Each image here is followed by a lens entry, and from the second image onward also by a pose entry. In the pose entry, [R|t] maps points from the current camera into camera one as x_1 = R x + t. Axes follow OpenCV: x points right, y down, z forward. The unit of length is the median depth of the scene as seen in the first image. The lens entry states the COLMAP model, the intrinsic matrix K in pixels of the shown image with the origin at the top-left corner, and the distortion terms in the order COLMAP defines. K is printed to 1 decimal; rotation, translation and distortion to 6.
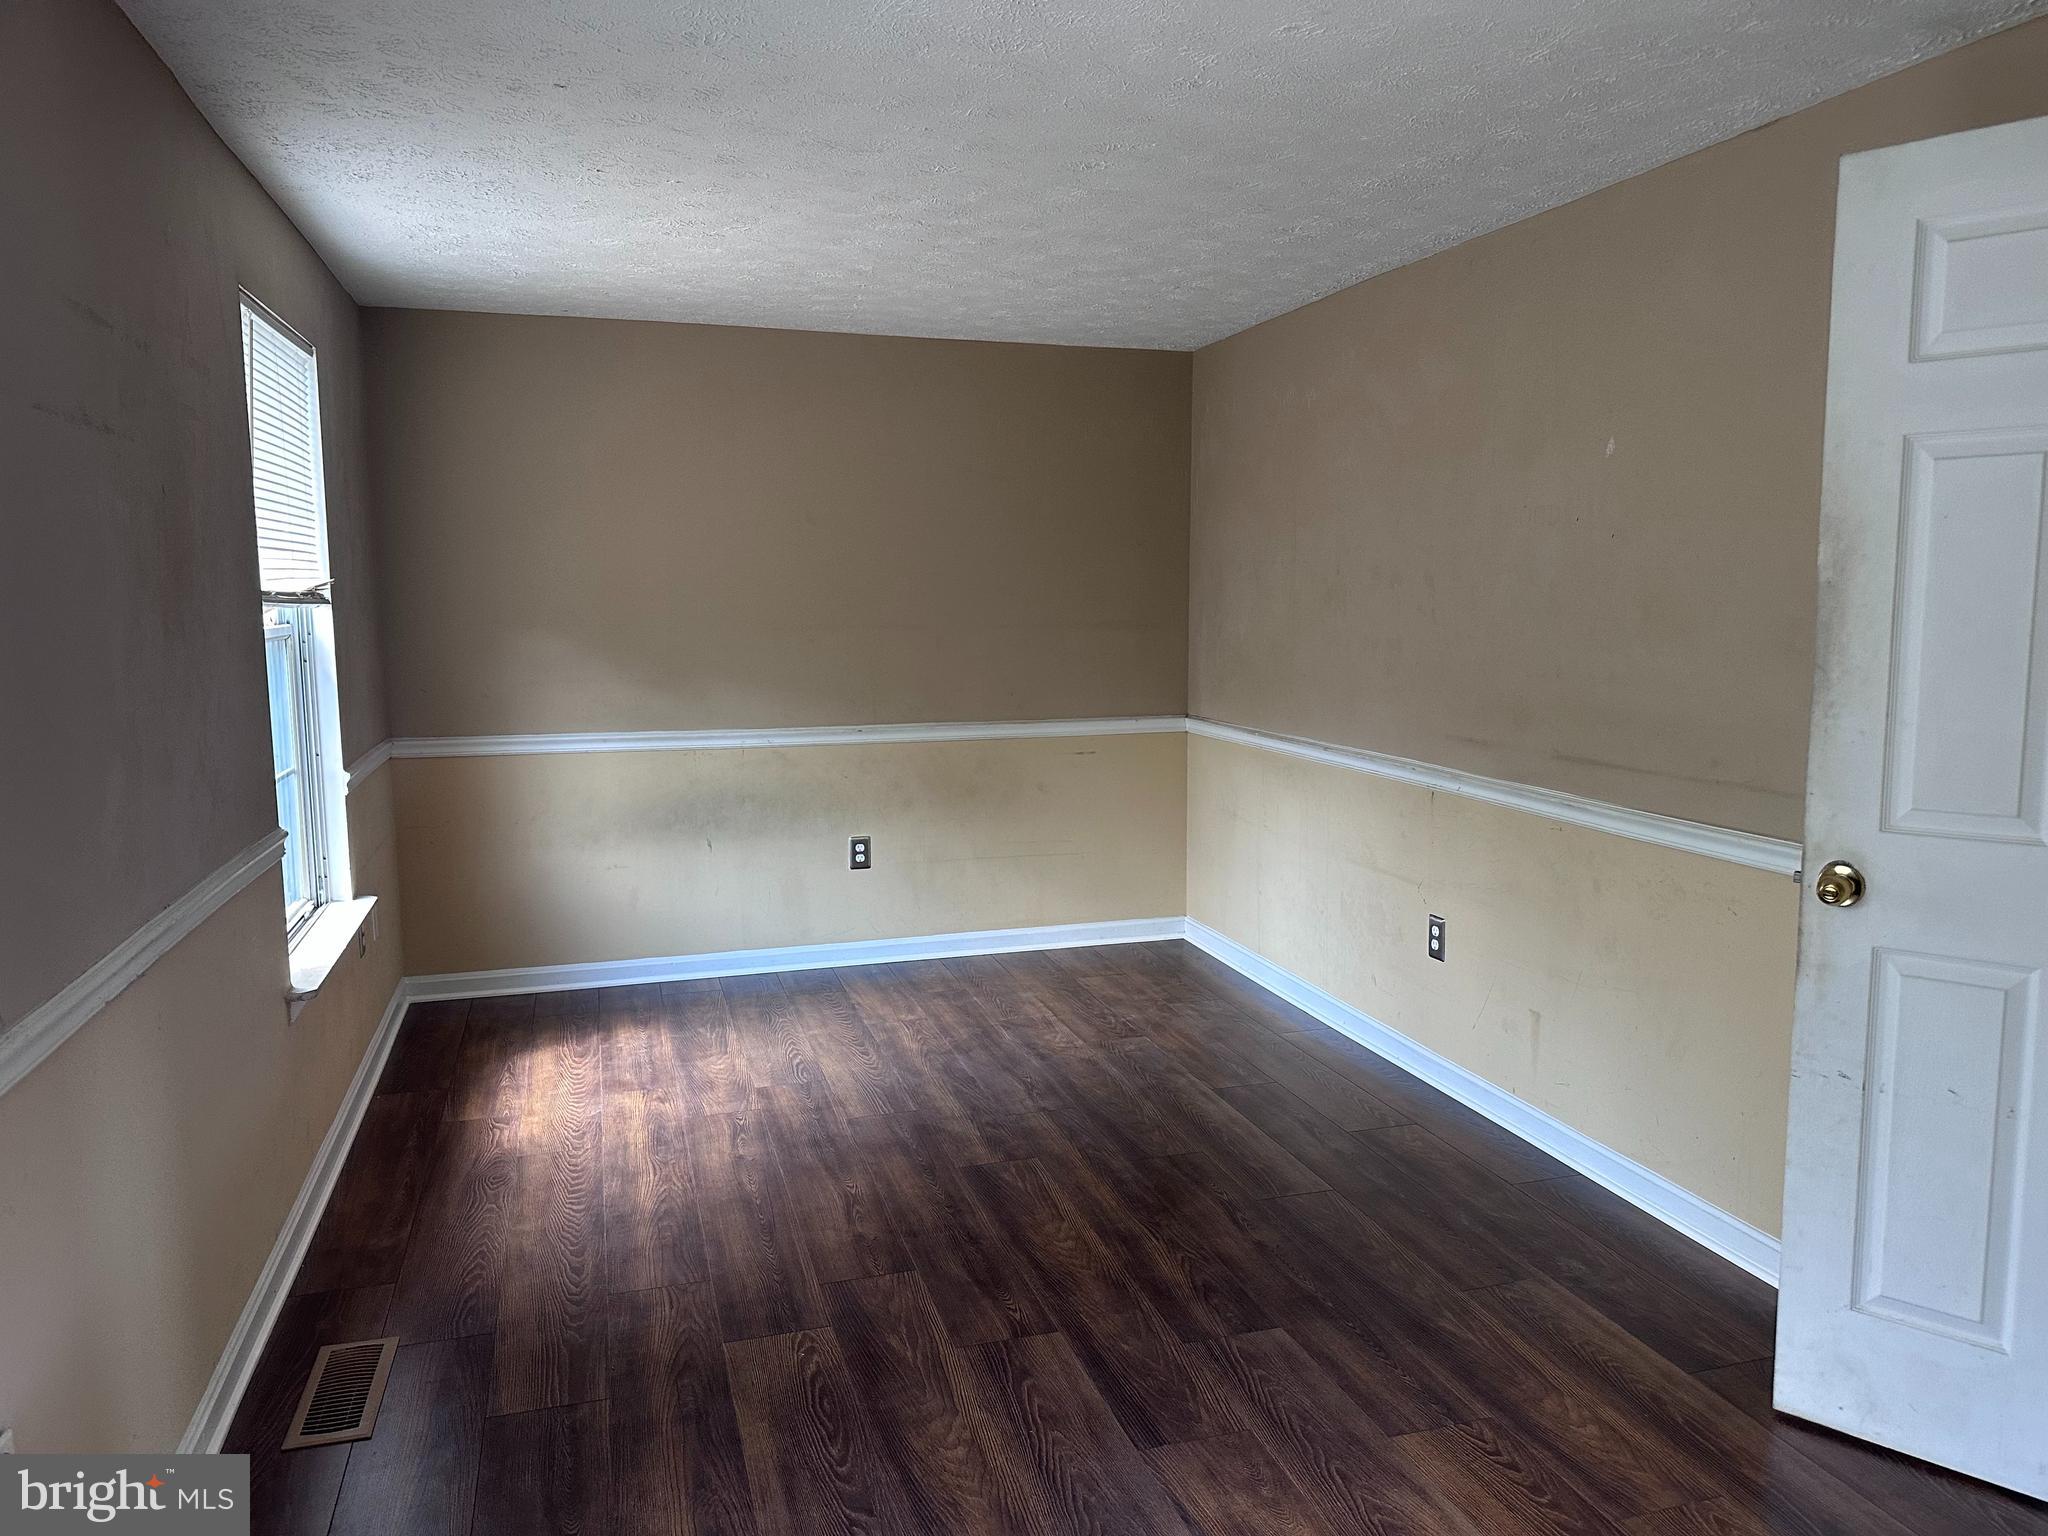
lens RADIAL K [[1435.2, 0, 1034.2], [0, 1435.2, 746.5], [0, 0, 1]] dist [0.079902, -0.059896]
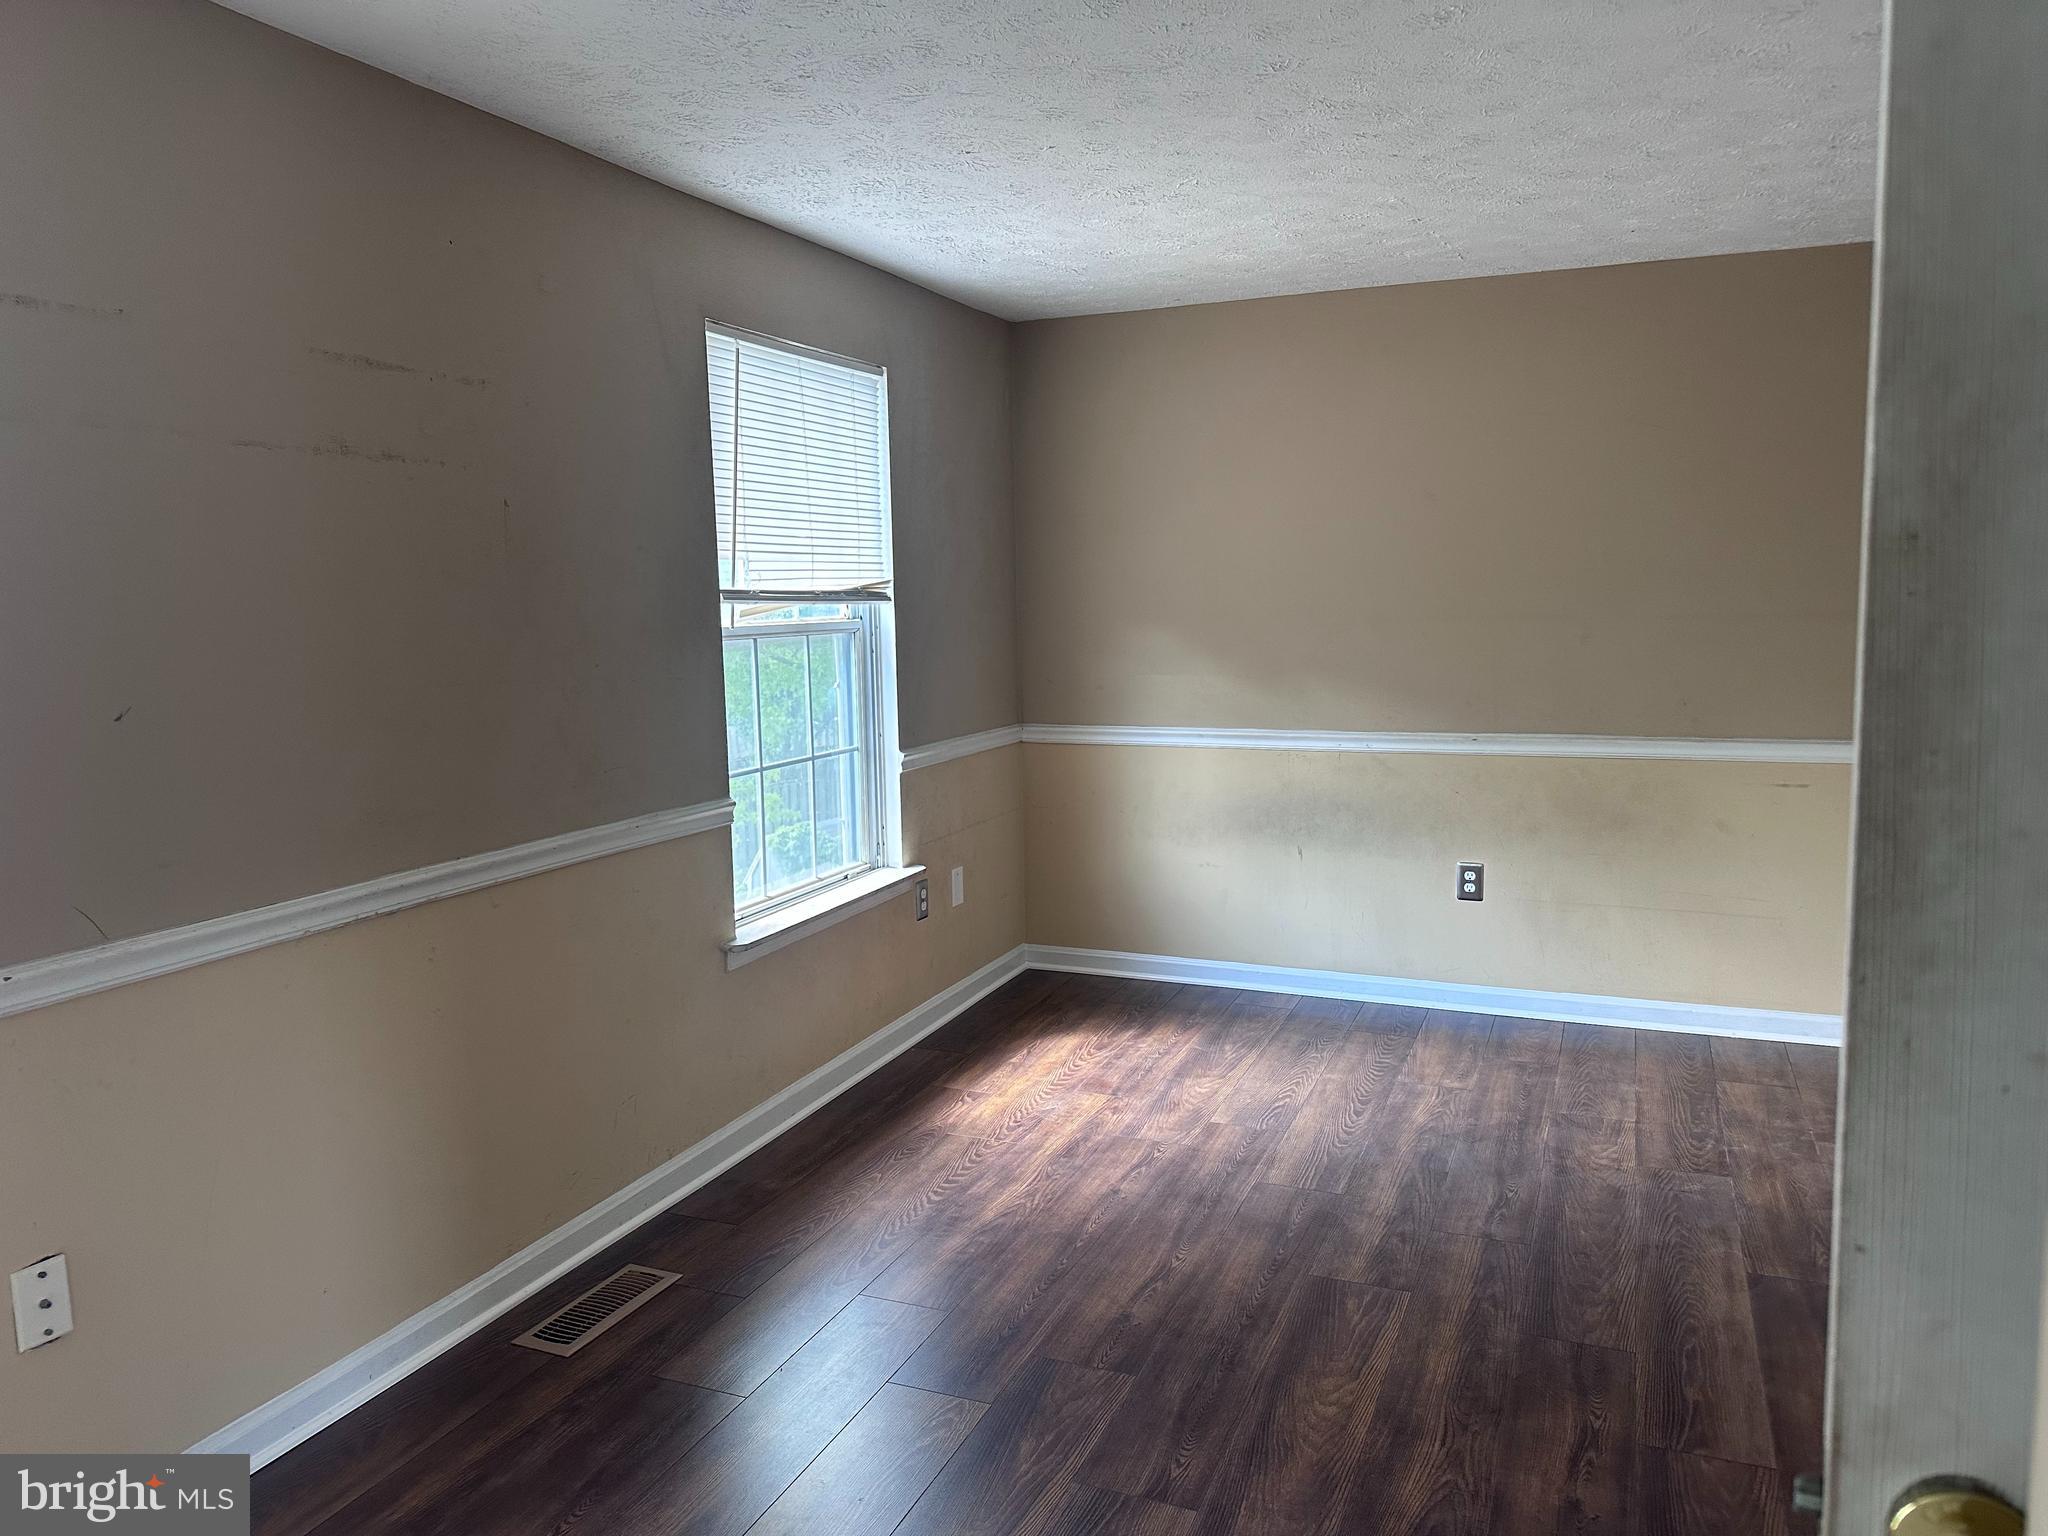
lens RADIAL K [[1435.2, 0, 1001.7], [0, 1435.2, 766.0], [0, 0, 1]] dist [0.079902, -0.059896]
pose [[0.770370, 0.071133, -0.633617, 0.255615], [-0.054288, 0.997466, 0.045975, -0.024436], [0.635282, -0.001020, 0.772280, 0.189248]]
